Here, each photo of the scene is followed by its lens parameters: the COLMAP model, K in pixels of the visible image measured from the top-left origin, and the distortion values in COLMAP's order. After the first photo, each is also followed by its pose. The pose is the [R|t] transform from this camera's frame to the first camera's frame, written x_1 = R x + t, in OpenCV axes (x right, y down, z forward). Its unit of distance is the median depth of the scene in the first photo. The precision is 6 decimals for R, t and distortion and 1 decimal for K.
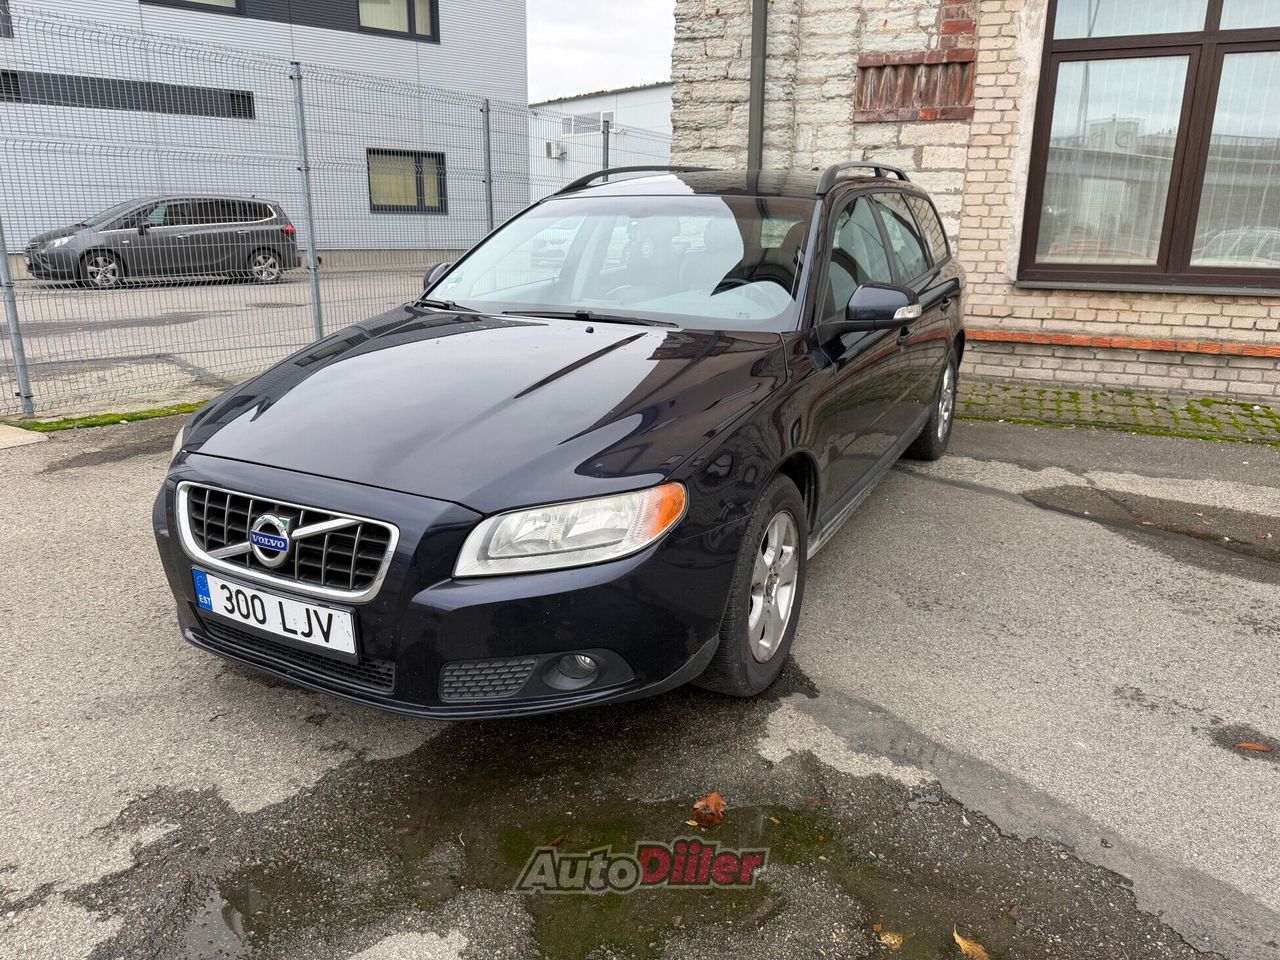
lens RADIAL K [[904.8, 0, 634.5], [0, 904.8, 477.2], [0, 0, 1]] dist [0.014862, -0.018944]
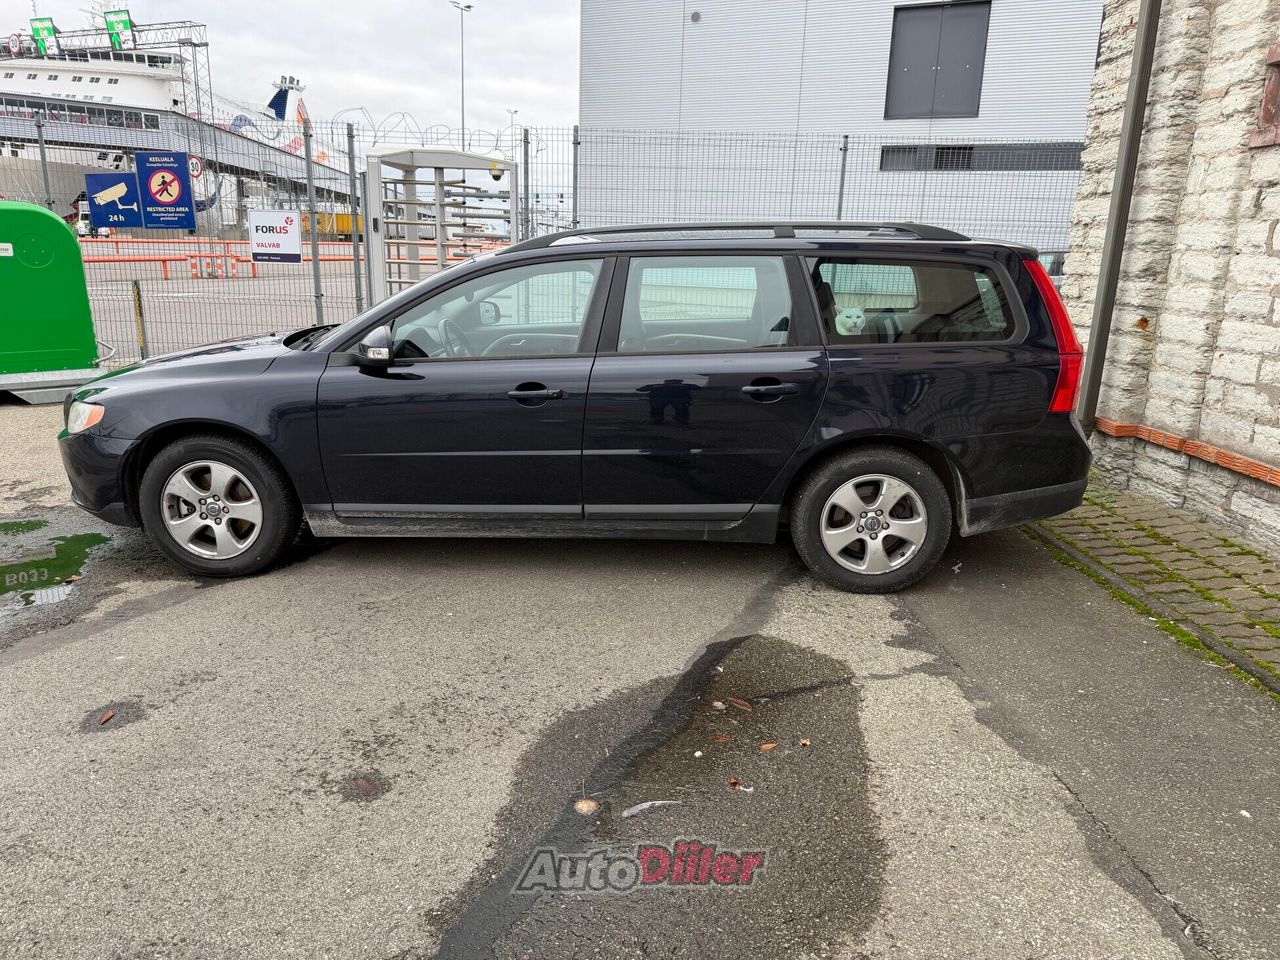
lens RADIAL K [[904.8, 0, 638.9], [0, 904.8, 485.3], [0, 0, 1]] dist [0.014862, -0.018944]
pose [[0.431757, 0.232212, -0.871587, 0.703390], [-0.272469, 0.954729, 0.119391, -0.115983], [0.859853, 0.185933, 0.475481, 0.354746]]
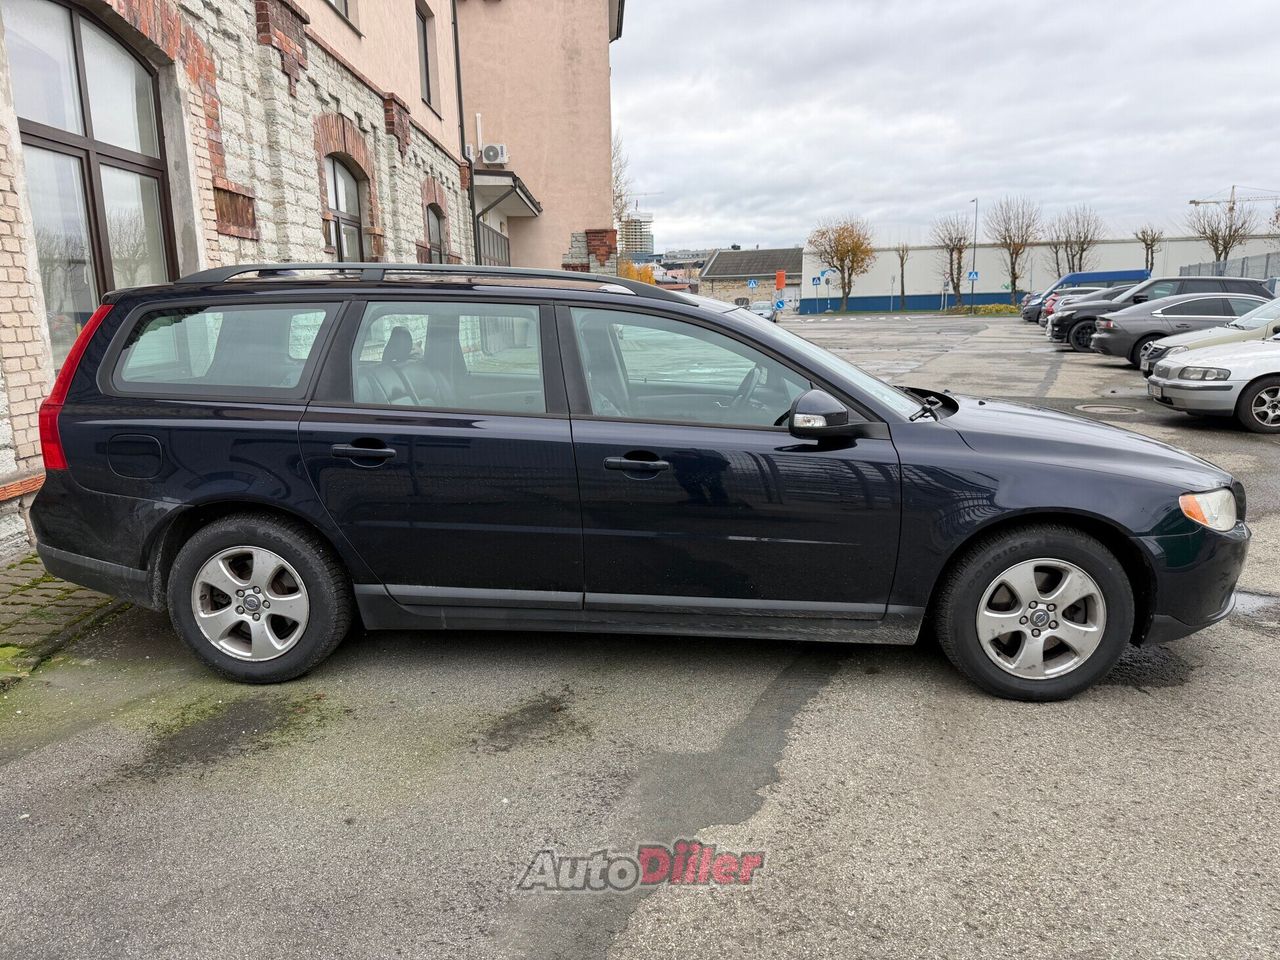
lens RADIAL K [[904.8, 0, 634.2], [0, 904.8, 479.8], [0, 0, 1]] dist [0.014862, -0.018944]
pose [[-0.408978, -0.179480, 0.894720, -0.513211], [0.268903, 0.913230, 0.306109, -0.264380], [-0.872025, 0.365784, -0.325229, 0.845041]]
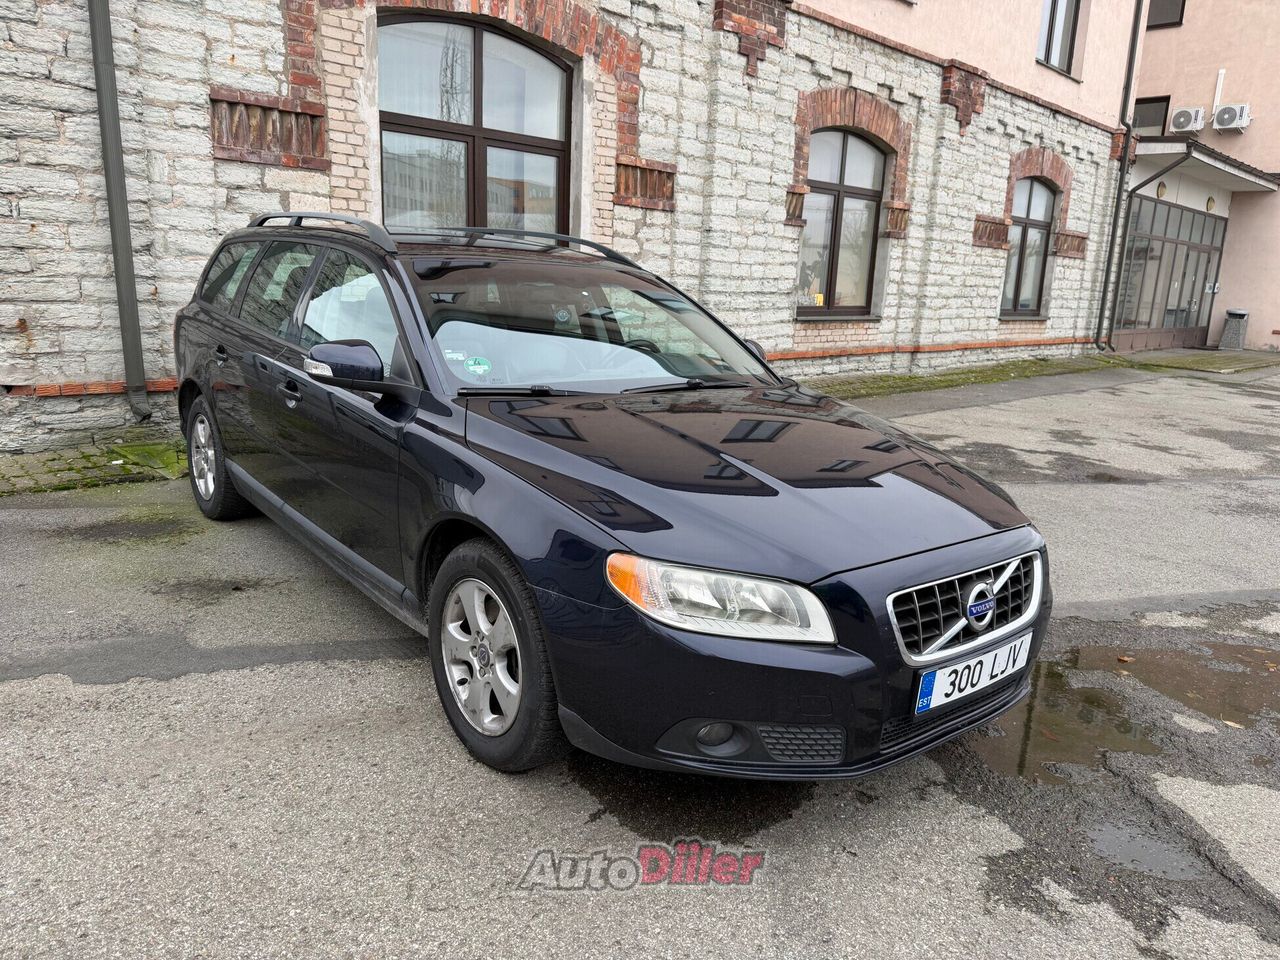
lens RADIAL K [[904.8, 0, 637.2], [0, 904.8, 484.1], [0, 0, 1]] dist [0.014862, -0.018944]
pose [[0.395298, -0.200949, 0.896303, -0.489416], [0.213566, 0.969143, 0.123090, -0.096055], [-0.893381, 0.142763, 0.426016, 0.282722]]
